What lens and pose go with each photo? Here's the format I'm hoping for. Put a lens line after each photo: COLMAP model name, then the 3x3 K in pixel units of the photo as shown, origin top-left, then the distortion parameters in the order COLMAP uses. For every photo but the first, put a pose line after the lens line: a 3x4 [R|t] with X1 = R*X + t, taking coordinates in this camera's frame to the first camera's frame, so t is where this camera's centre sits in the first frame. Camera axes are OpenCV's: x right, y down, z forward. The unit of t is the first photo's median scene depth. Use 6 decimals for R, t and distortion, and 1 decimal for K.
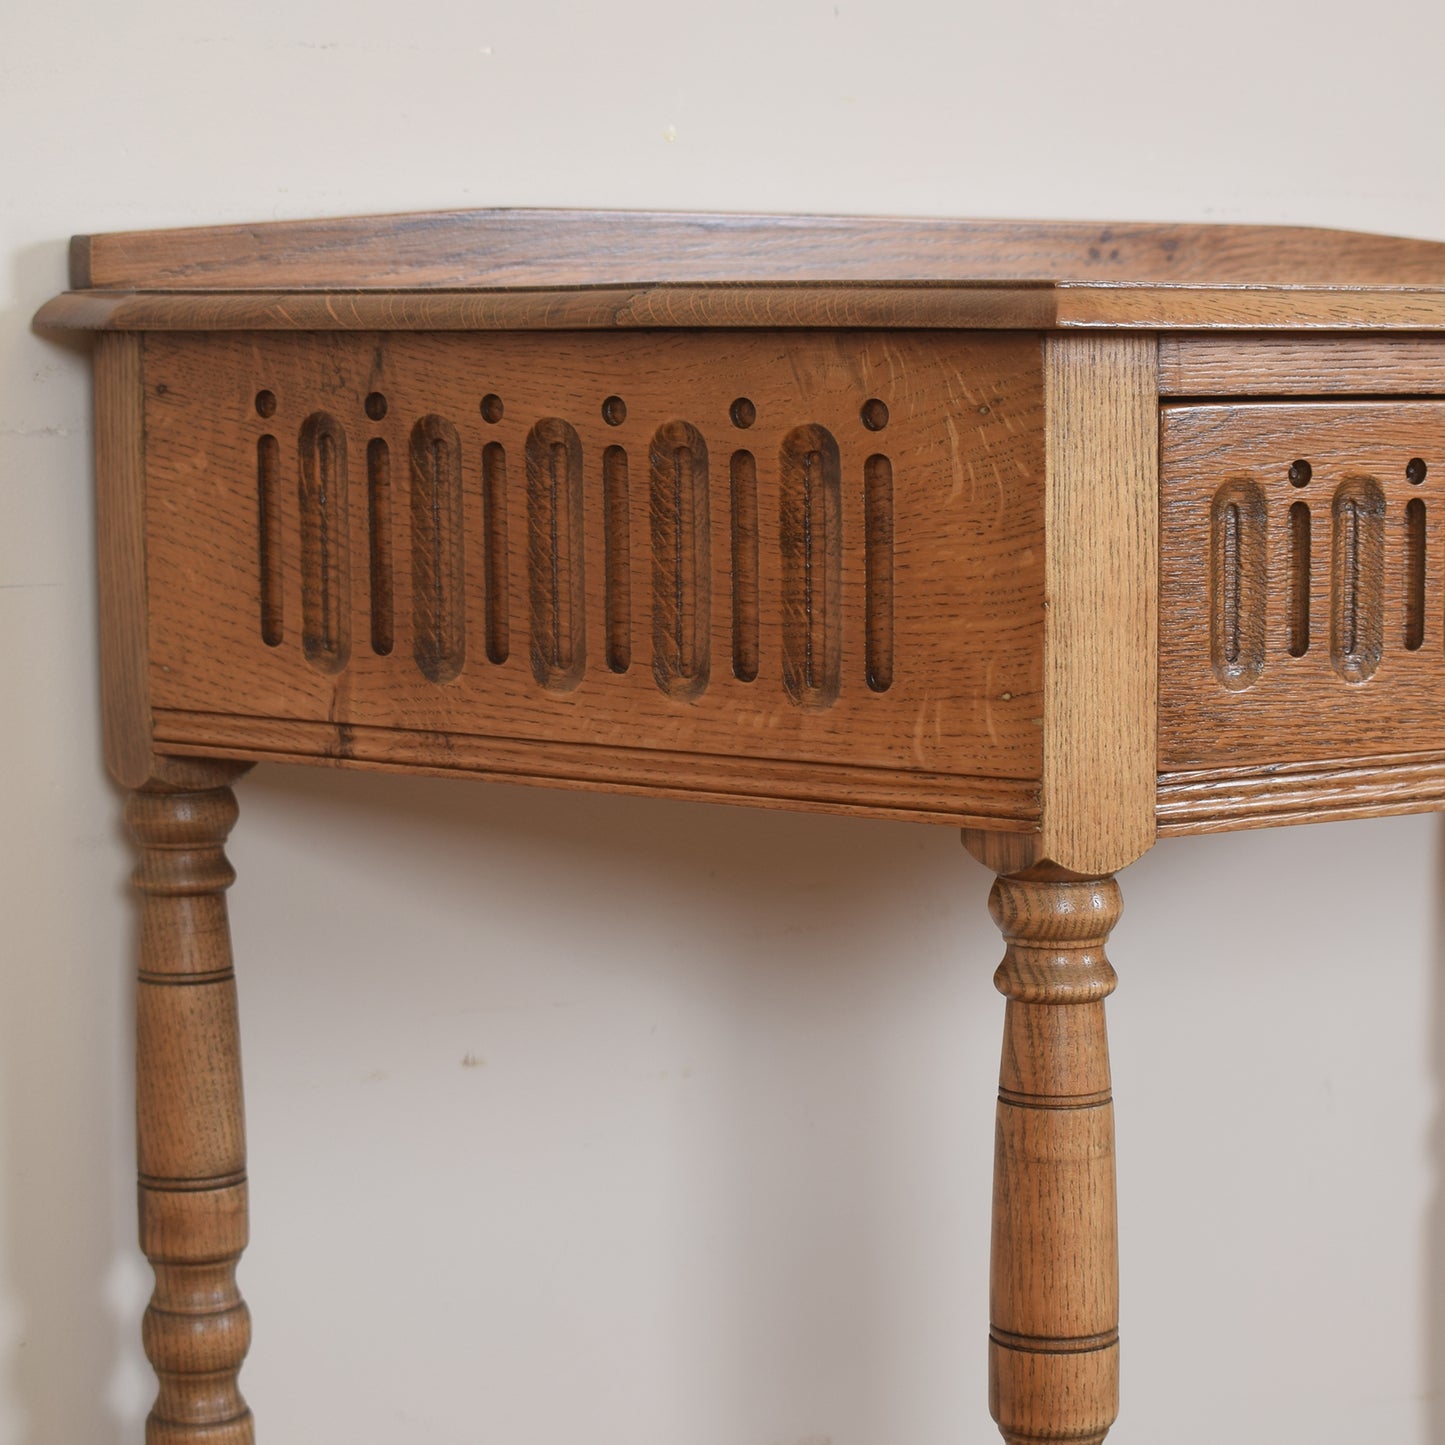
lens RADIAL K [[3594.1, 0, 719.6], [0, 3594.1, 715.3], [0, 0, 1]] dist [-0.037368, 0.000000]
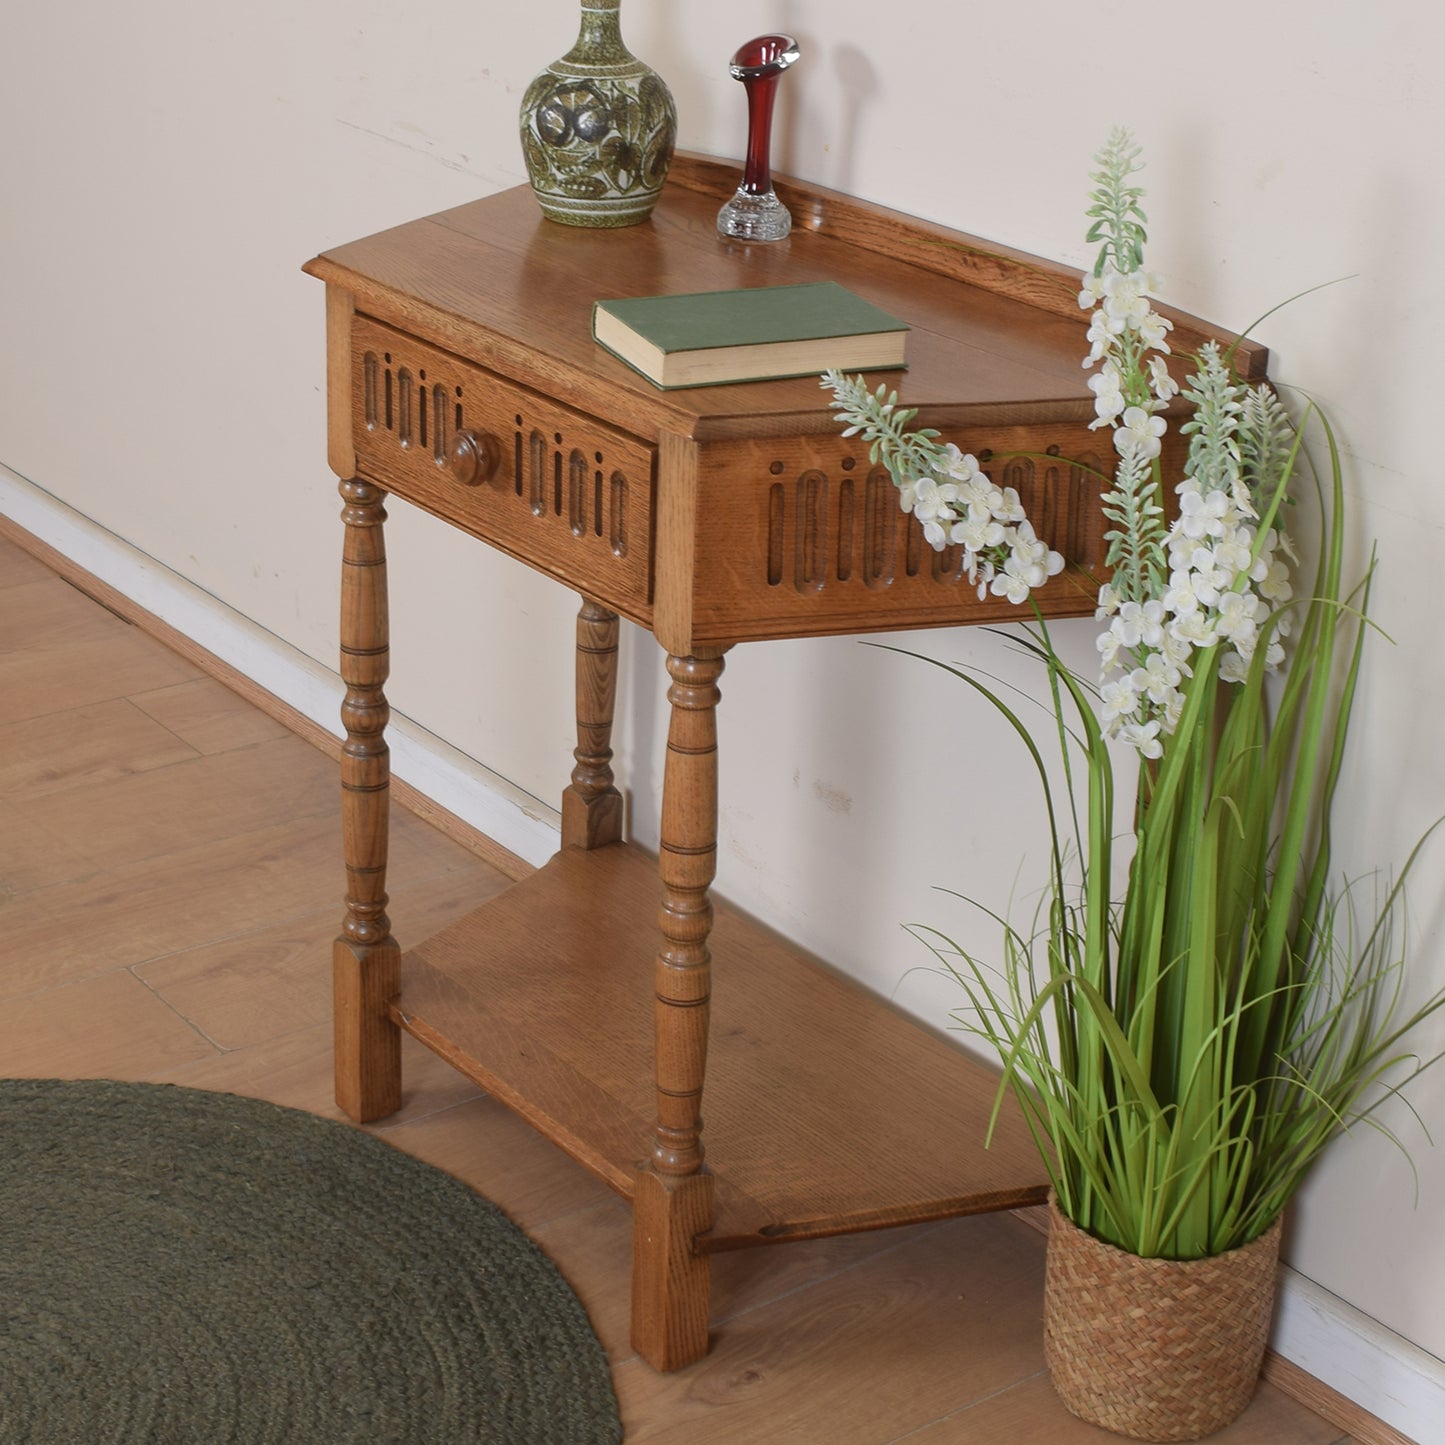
lens RADIAL K [[2993.0, 0, 698.3], [0, 2993.0, 601.9], [0, 0, 1]] dist [-0.036209, 0.000000]
pose [[0.075934, 0.362329, -0.928952, 2.077850], [-0.140992, 0.926183, 0.349724, -0.639010], [0.987094, 0.104420, 0.121414, 0.953011]]
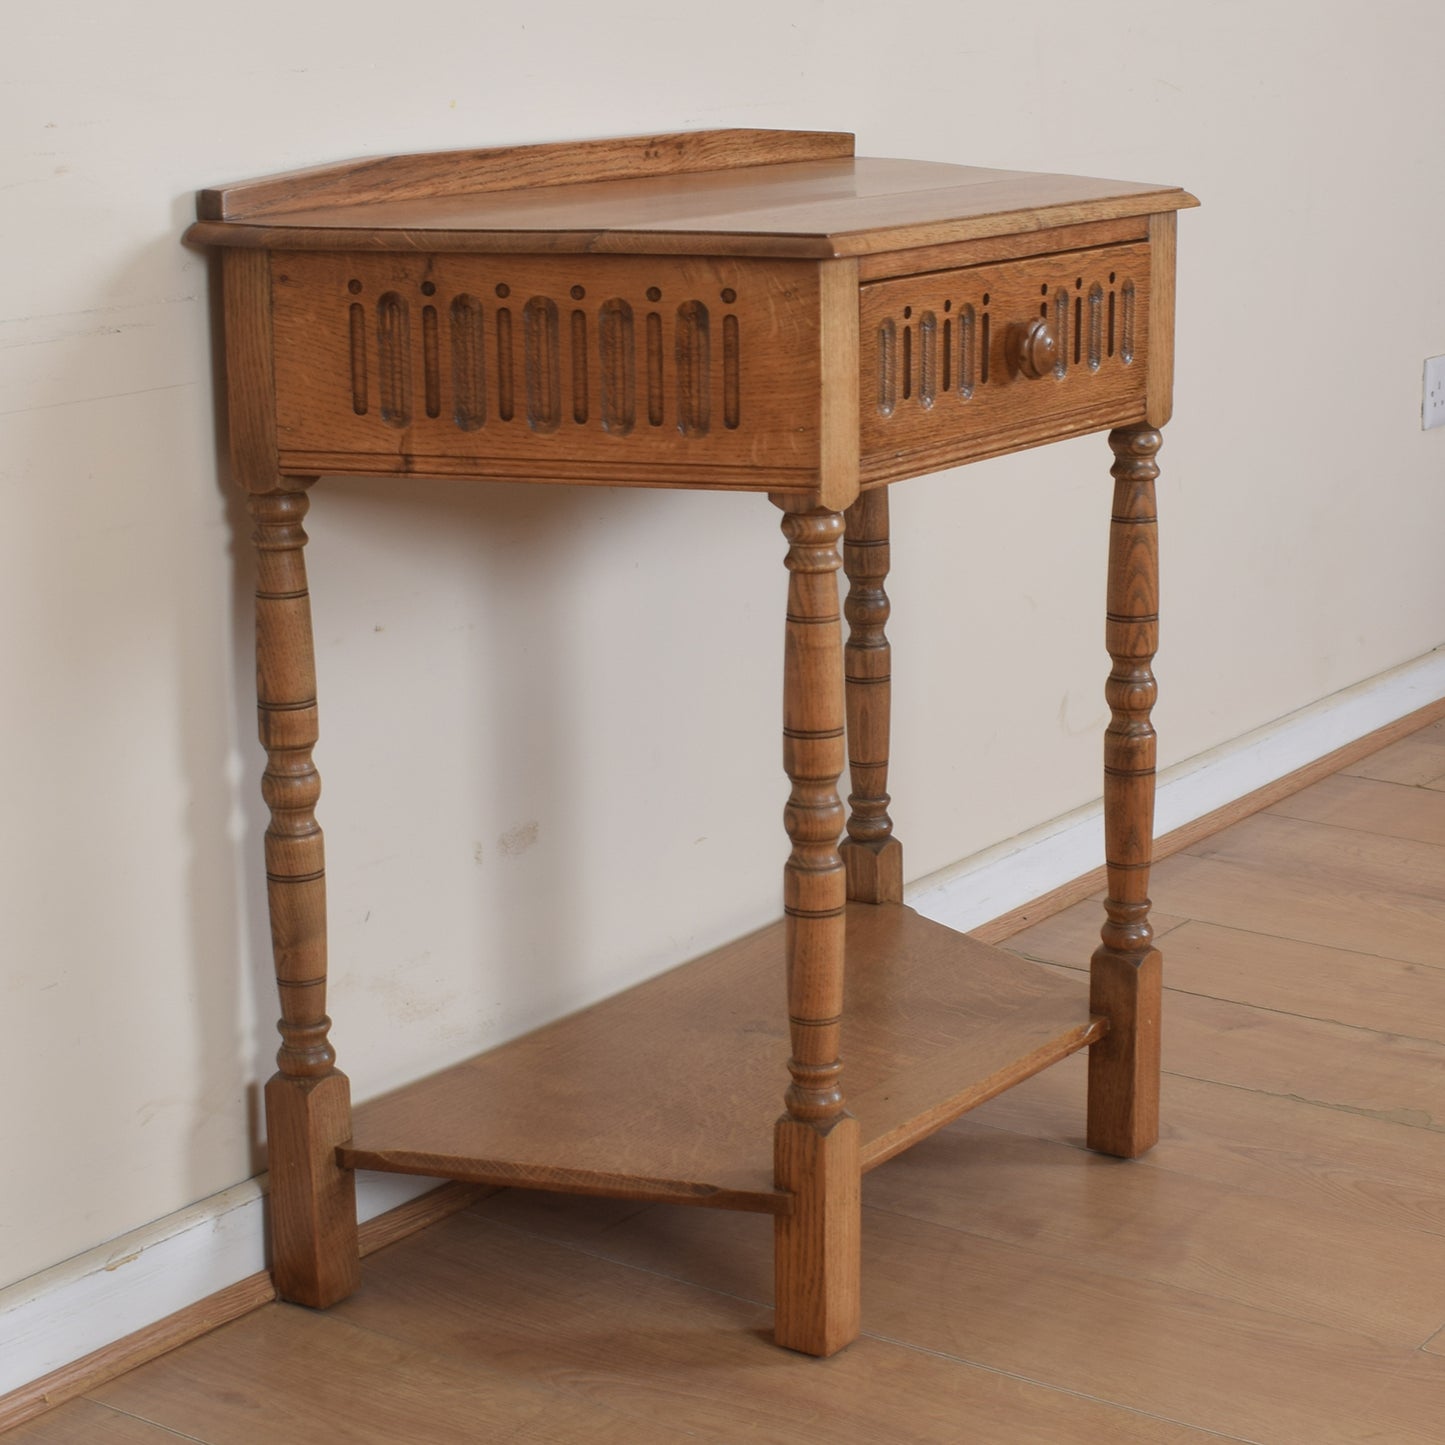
lens RADIAL K [[3176.9, 0, 791.2], [0, 3176.9, 619.4], [0, 0, 1]] dist [-0.058893, 0.000000]
pose [[0.923442, -0.080195, 0.375266, -0.595129], [0.041229, 0.992993, 0.110749, -0.095223], [-0.381518, -0.086799, 0.920277, -0.676066]]
